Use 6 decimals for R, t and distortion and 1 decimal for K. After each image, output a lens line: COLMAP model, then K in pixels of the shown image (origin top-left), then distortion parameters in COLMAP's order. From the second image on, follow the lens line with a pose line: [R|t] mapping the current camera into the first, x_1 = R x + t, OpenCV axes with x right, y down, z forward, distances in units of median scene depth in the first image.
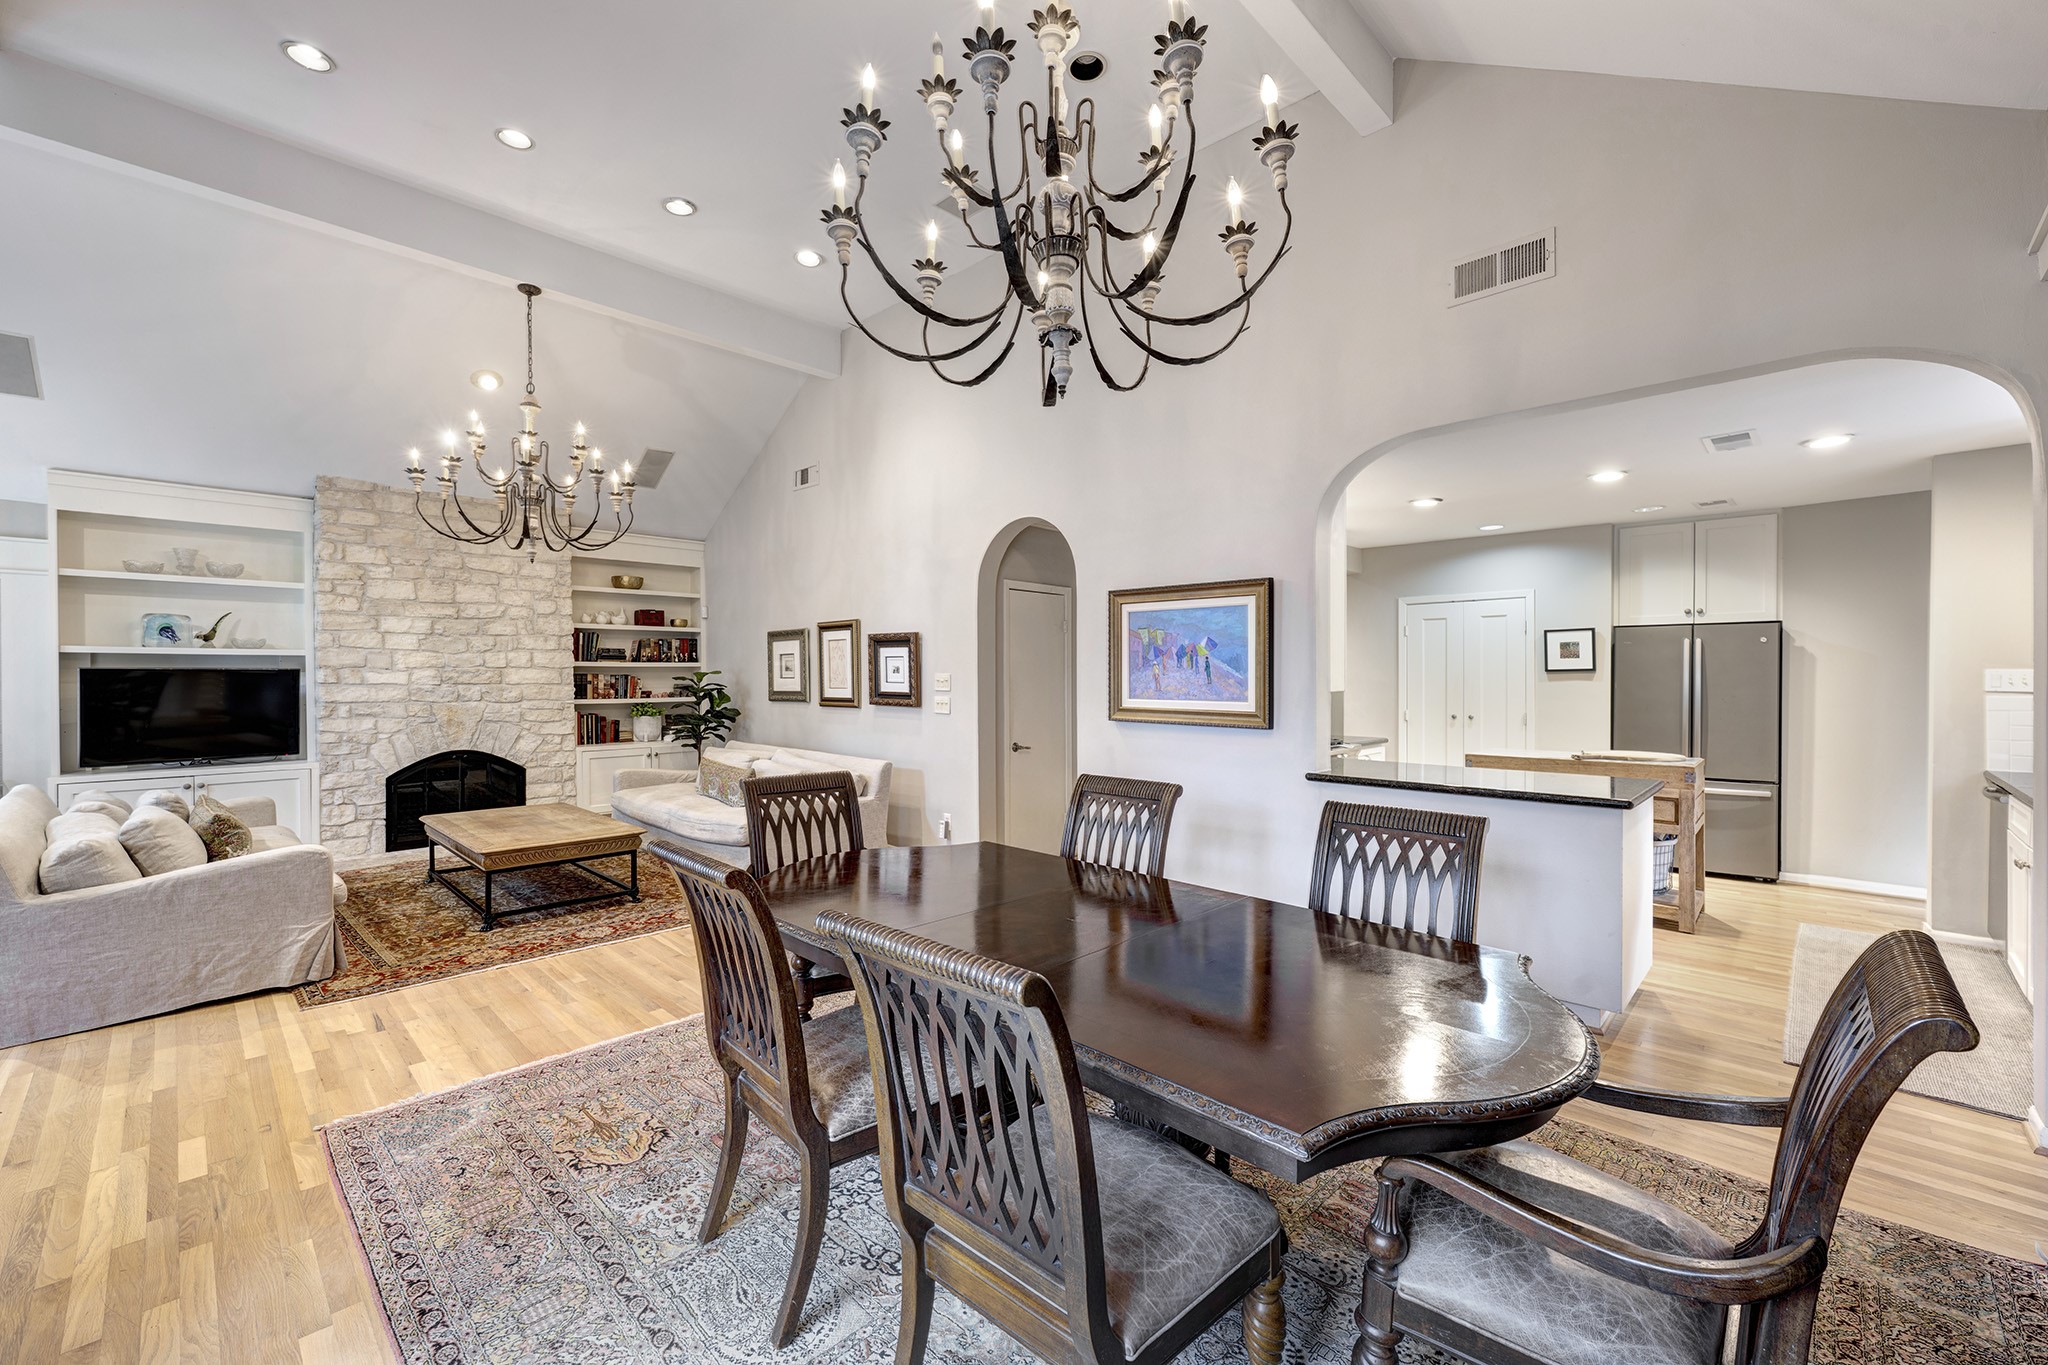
lens RADIAL K [[807.1, 0, 1005.9], [0, 807.1, 683.4], [0, 0, 1]] dist [-0.000217, 0.000022]
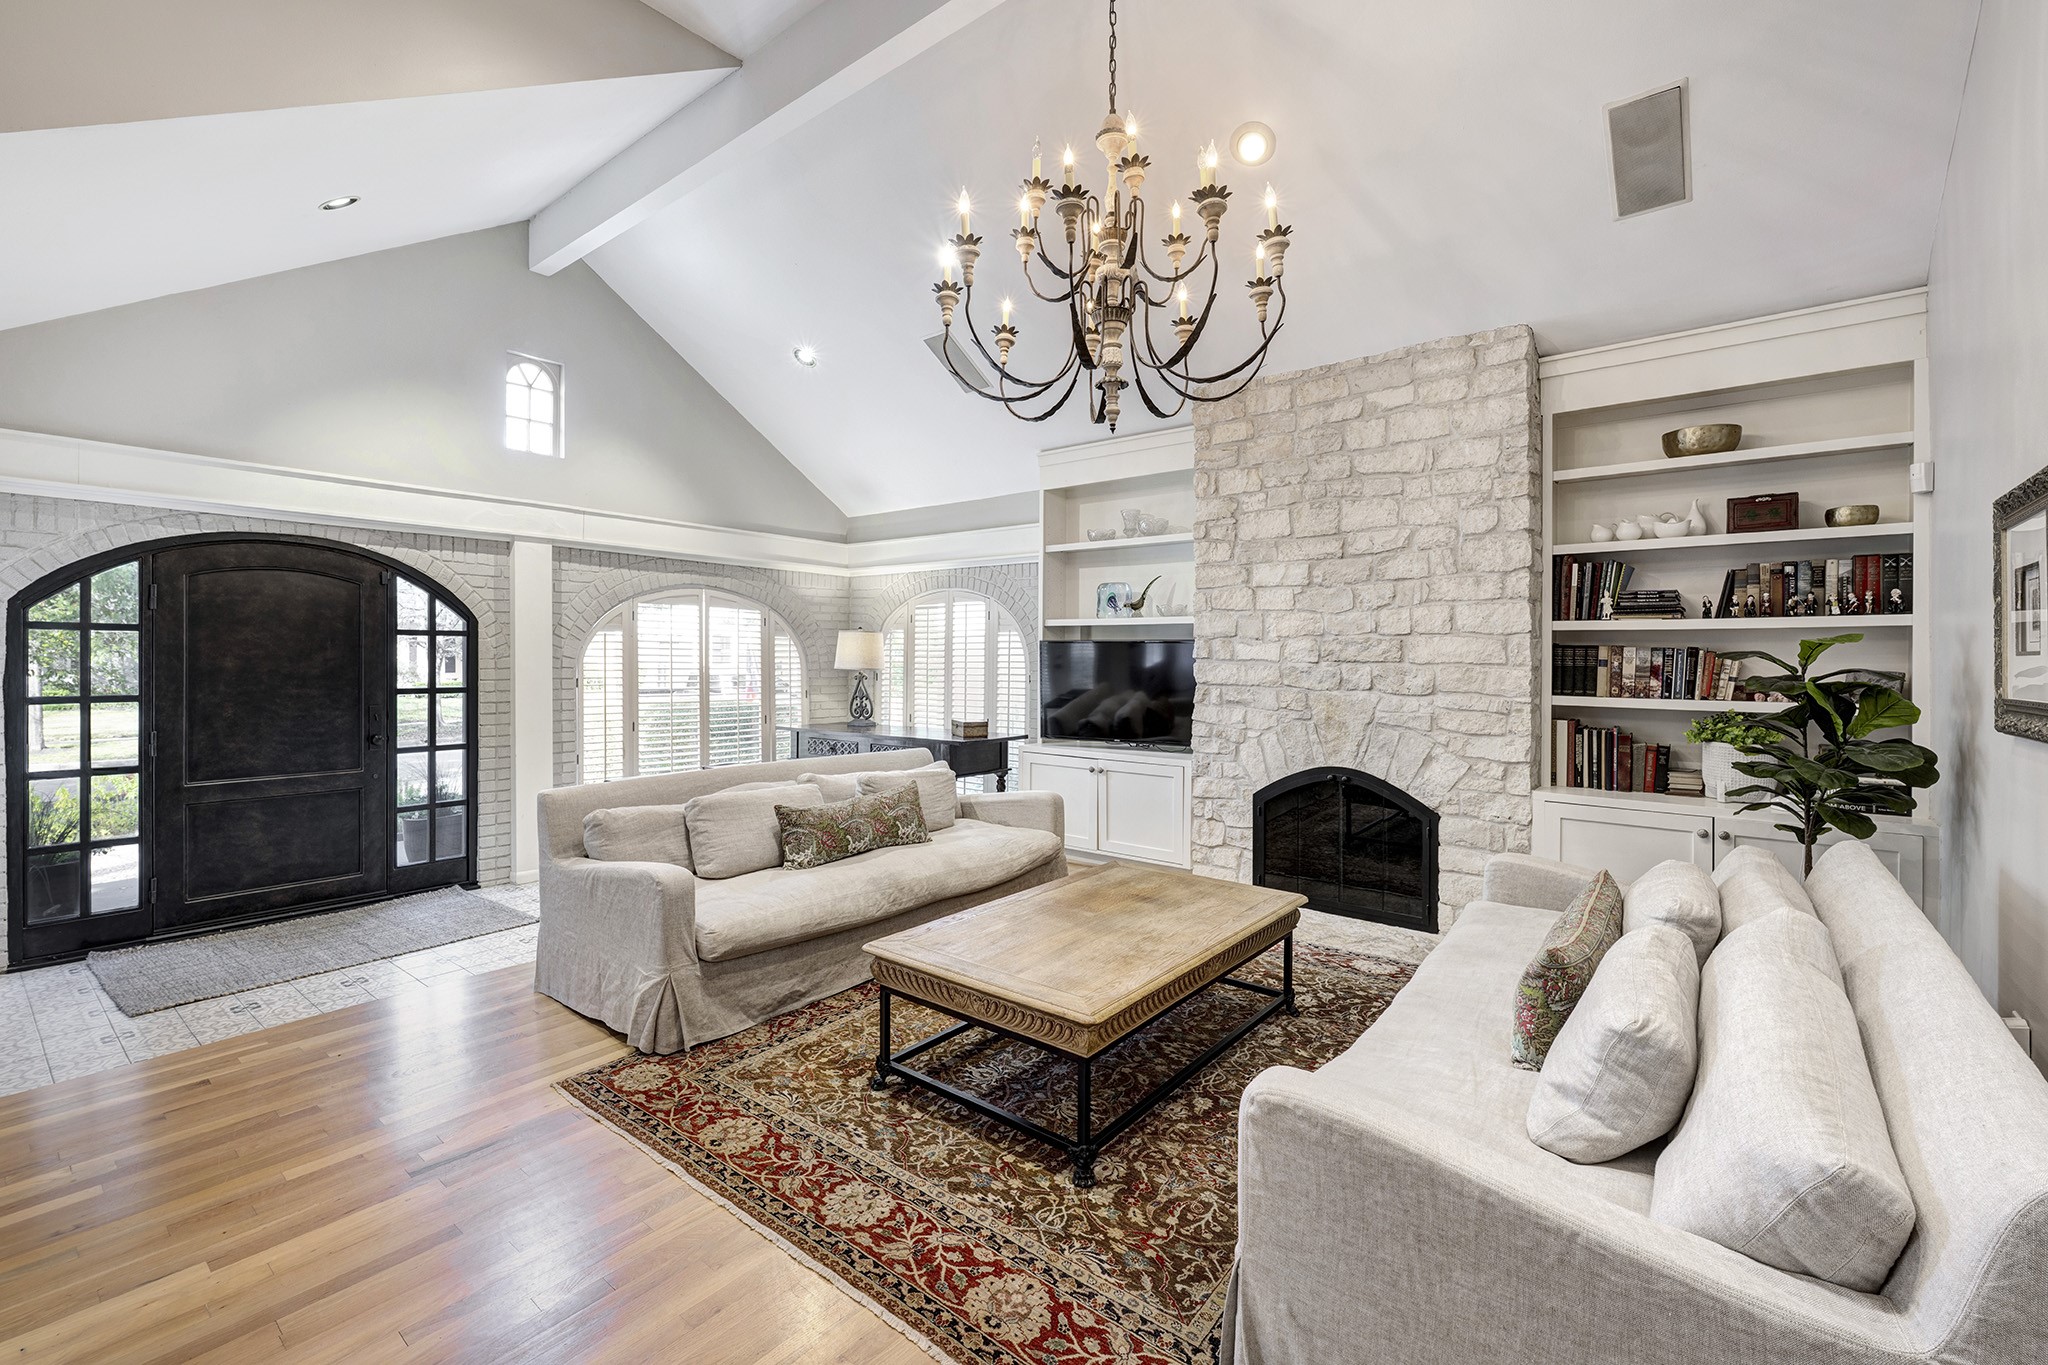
lens RADIAL K [[912.3, 0, 1014.7], [0, 912.3, 662.7], [0, 0, 1]] dist [0.000482, -0.000058]
pose [[0.092438, 0.009797, -0.995670, 0.003970], [-0.015867, 0.999839, 0.008365, -0.000343], [0.995592, 0.015025, 0.092578, 0.692736]]
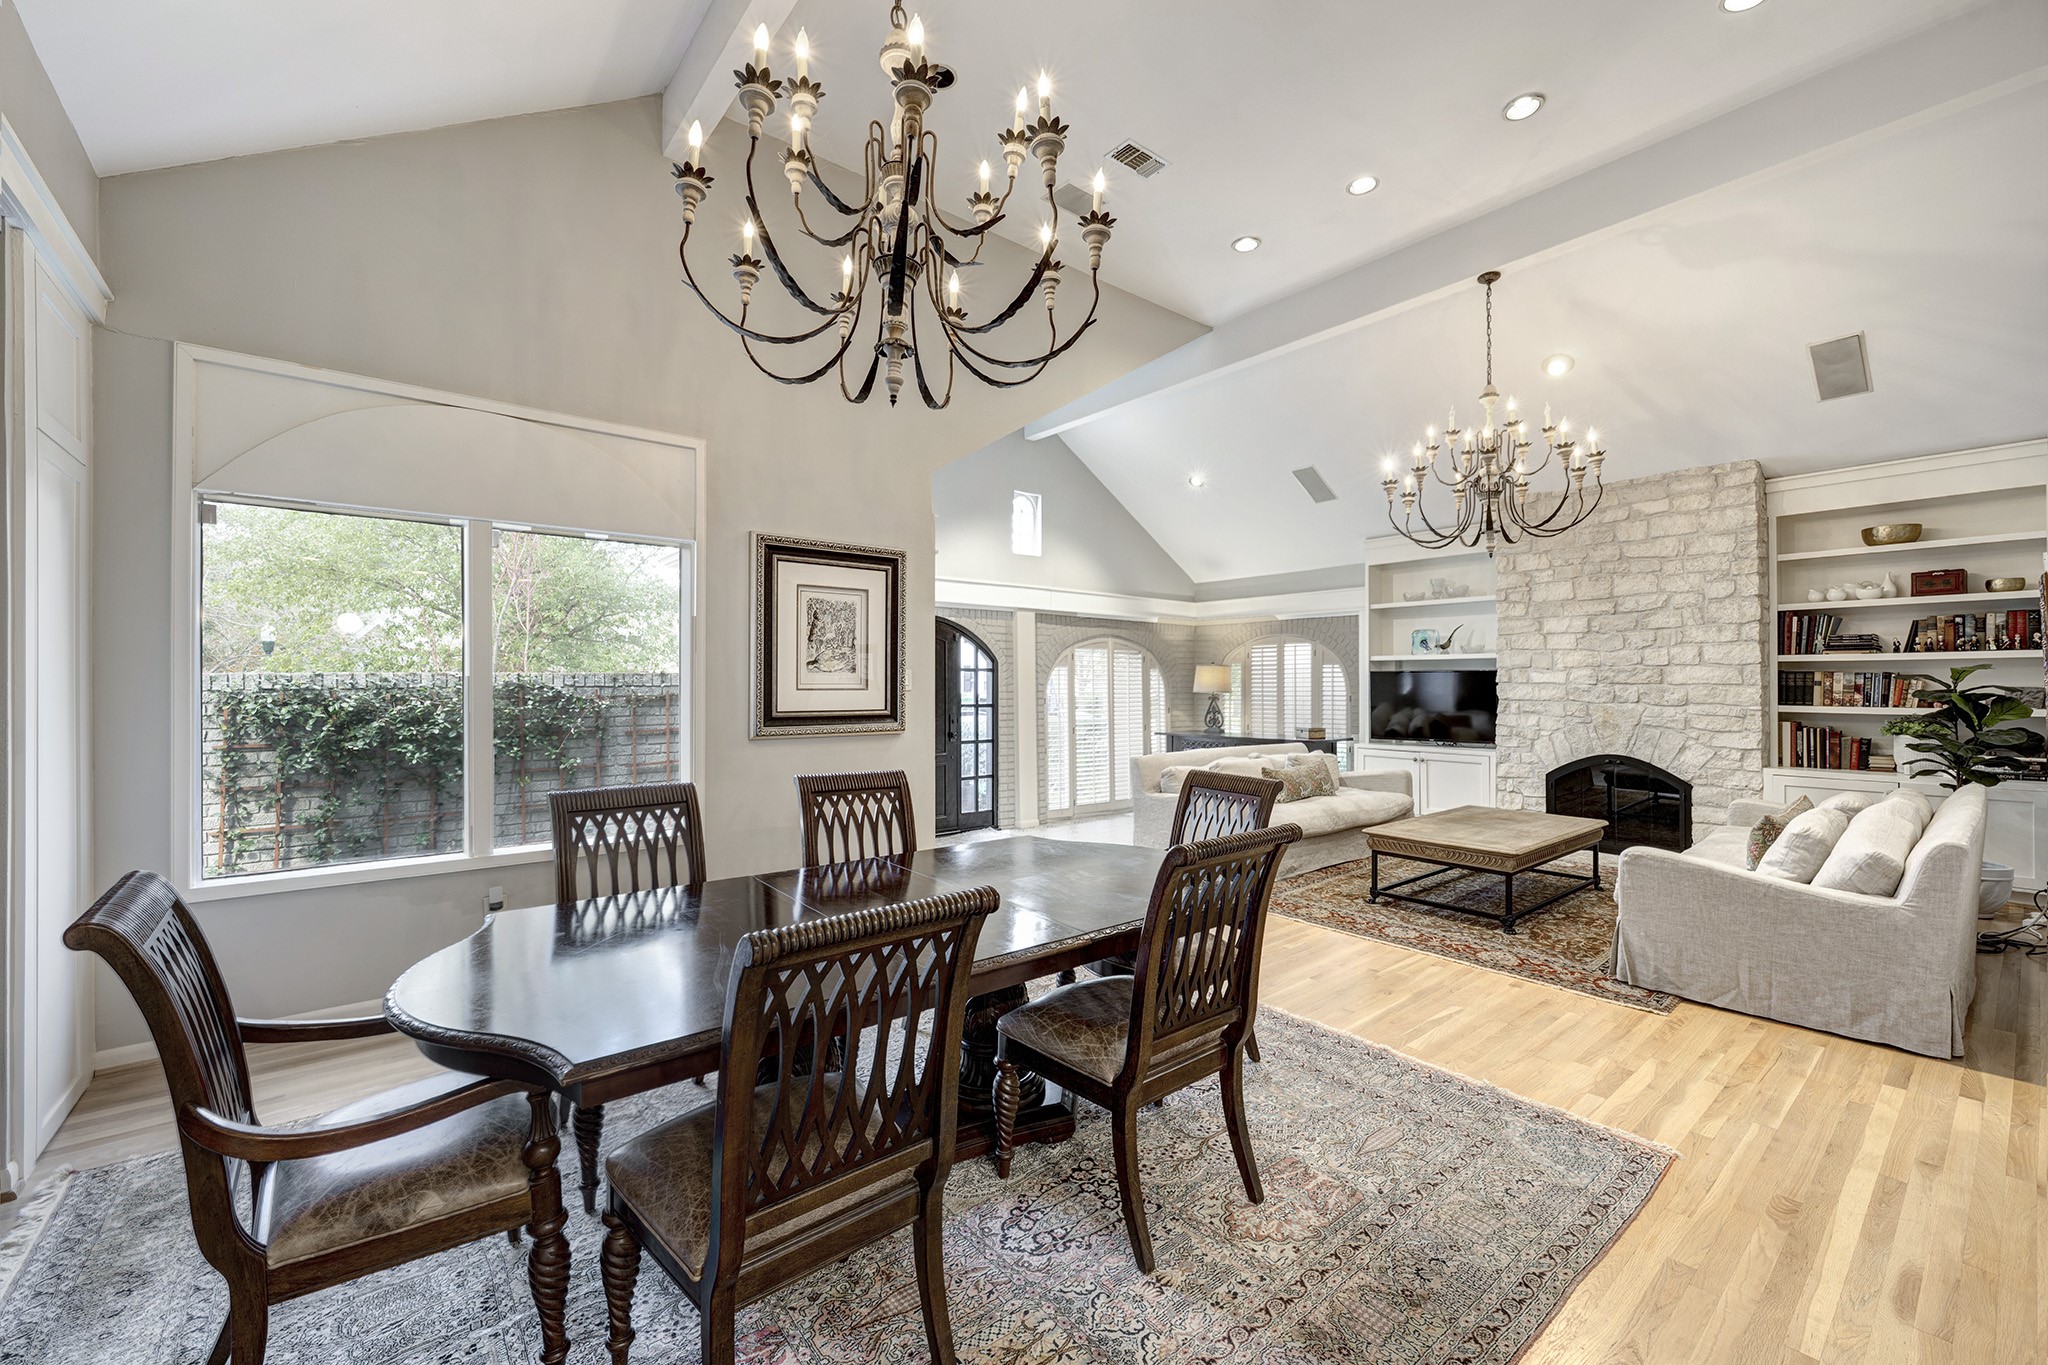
lens RADIAL K [[854.6, 0, 1022.6], [0, 854.6, 683.6], [0, 0, 1]] dist [0.001904, 0.000564]
pose [[-0.114608, 0.002294, -0.993408, 0.389184], [-0.008624, 0.999957, 0.003304, 0.003301], [0.993373, 0.008946, -0.114583, 0.440260]]
